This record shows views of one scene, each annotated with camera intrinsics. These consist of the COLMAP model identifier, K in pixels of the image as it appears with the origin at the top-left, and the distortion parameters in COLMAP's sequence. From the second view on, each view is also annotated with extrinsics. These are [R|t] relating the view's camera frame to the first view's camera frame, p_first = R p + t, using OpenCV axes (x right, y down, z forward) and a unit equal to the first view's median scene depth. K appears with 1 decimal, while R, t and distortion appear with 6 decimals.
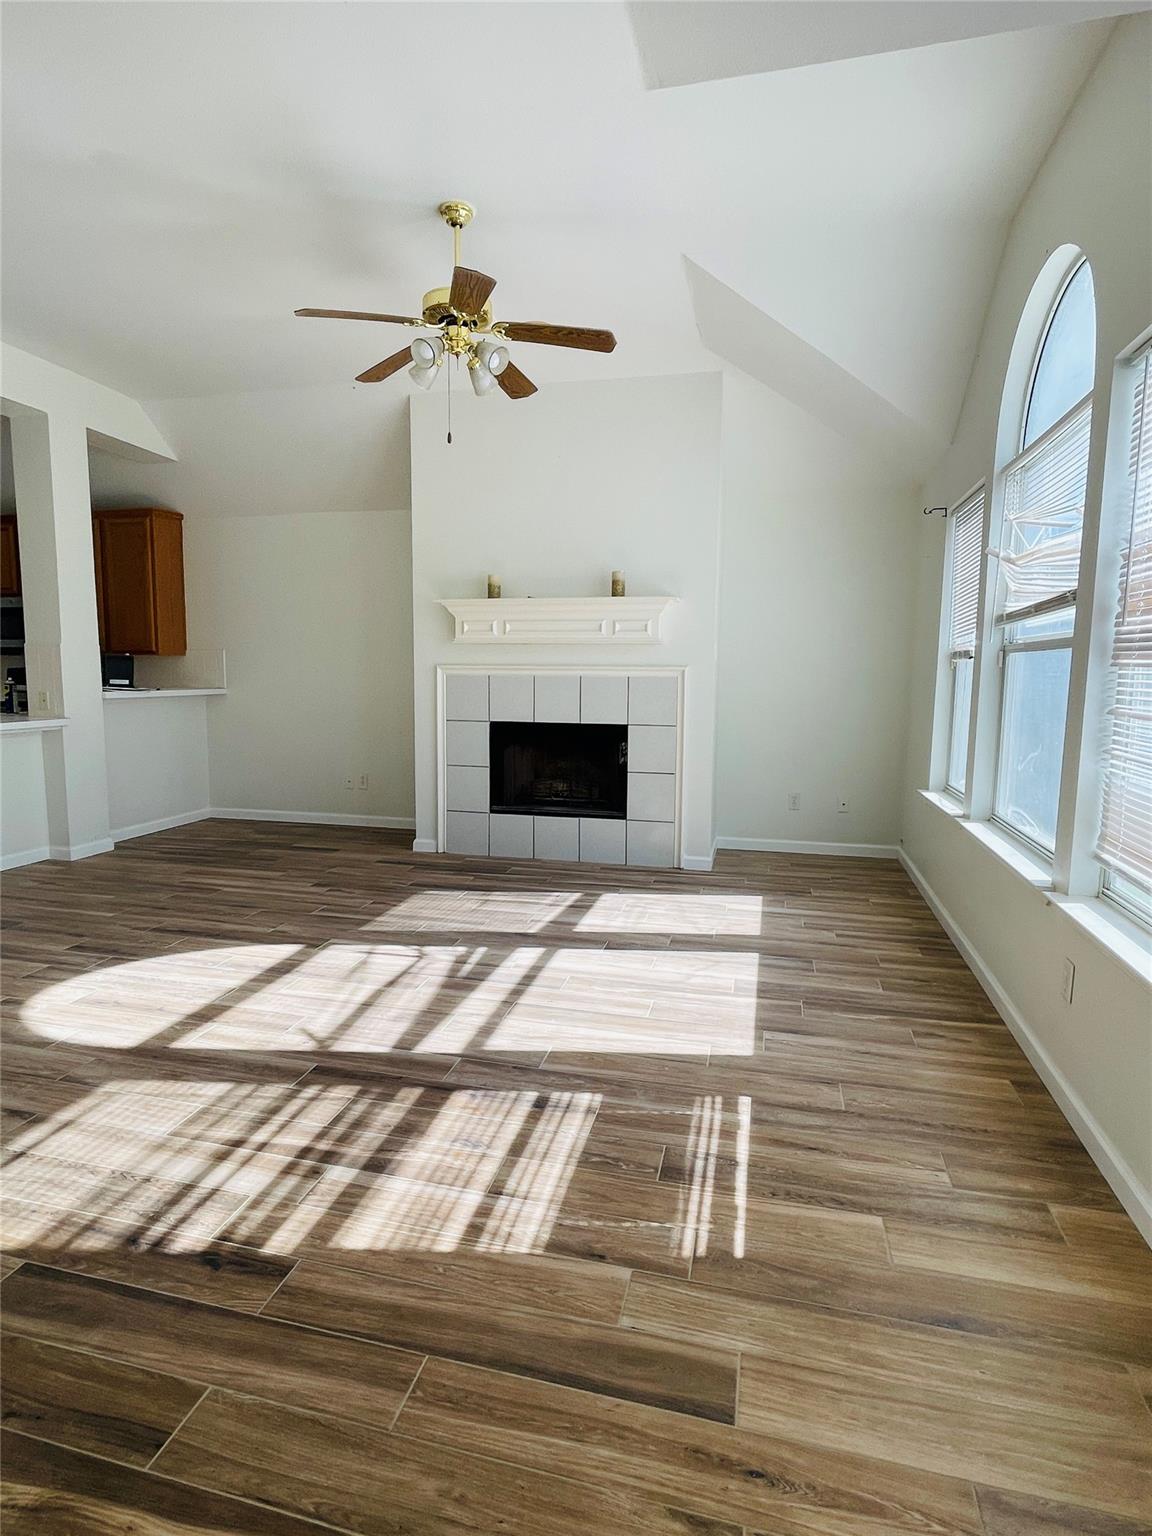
lens RADIAL K [[790.8, 0, 576.0], [0, 790.8, 768.0], [0, 0, 1]] dist [0.017713, -0.044960]
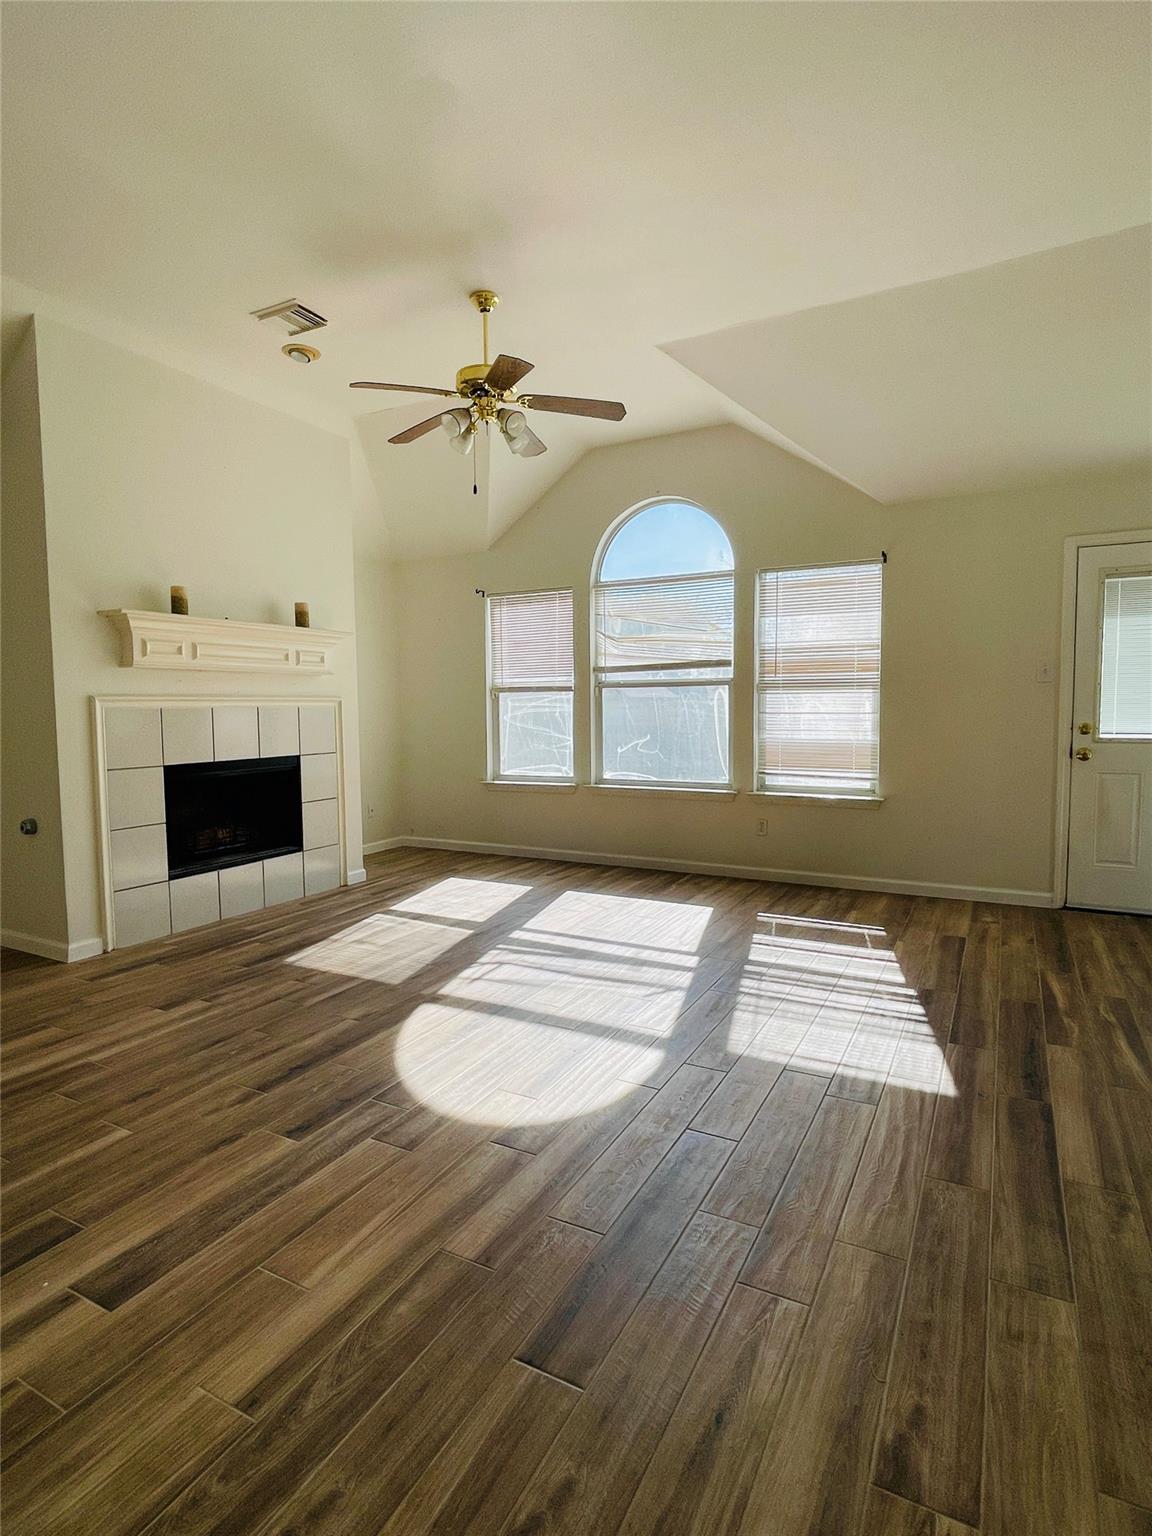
lens RADIAL K [[790.8, 0, 576.0], [0, 790.8, 768.0], [0, 0, 1]] dist [0.017713, -0.044960]
pose [[0.256200, -0.084541, 0.962920, -1.119416], [0.132837, 0.989796, 0.051557, -0.061090], [-0.957453, 0.114702, 0.264816, 0.566573]]
